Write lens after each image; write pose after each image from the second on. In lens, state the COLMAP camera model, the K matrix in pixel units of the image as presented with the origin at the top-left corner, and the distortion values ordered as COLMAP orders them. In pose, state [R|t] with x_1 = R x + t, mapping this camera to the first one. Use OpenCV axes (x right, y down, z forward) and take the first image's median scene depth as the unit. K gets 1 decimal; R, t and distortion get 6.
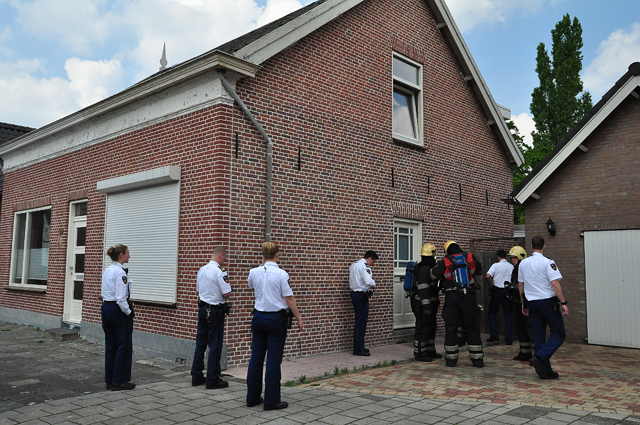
lens RADIAL K [[589.4, 0, 320.3], [0, 589.4, 213.1], [0, 0, 1]] dist [0.000892, 0.006706]
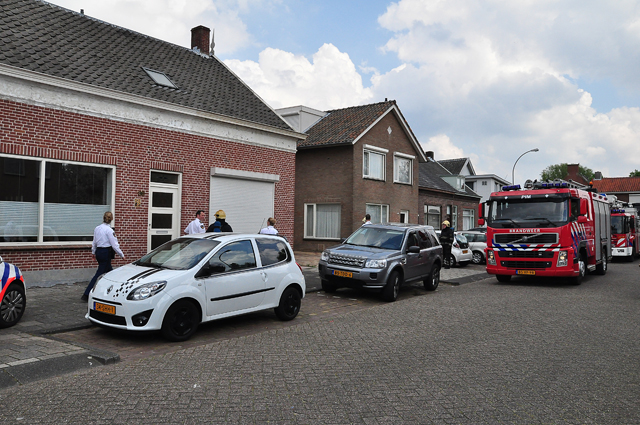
lens RADIAL K [[505.4, 0, 319.9], [0, 505.4, 211.7], [0, 0, 1]] dist [-0.000026, 0.000173]
pose [[-0.100733, 0.007043, 0.994889, -1.474462], [-0.122728, 0.992250, -0.019451, 0.043268], [-0.987315, -0.124060, -0.099088, 0.752511]]
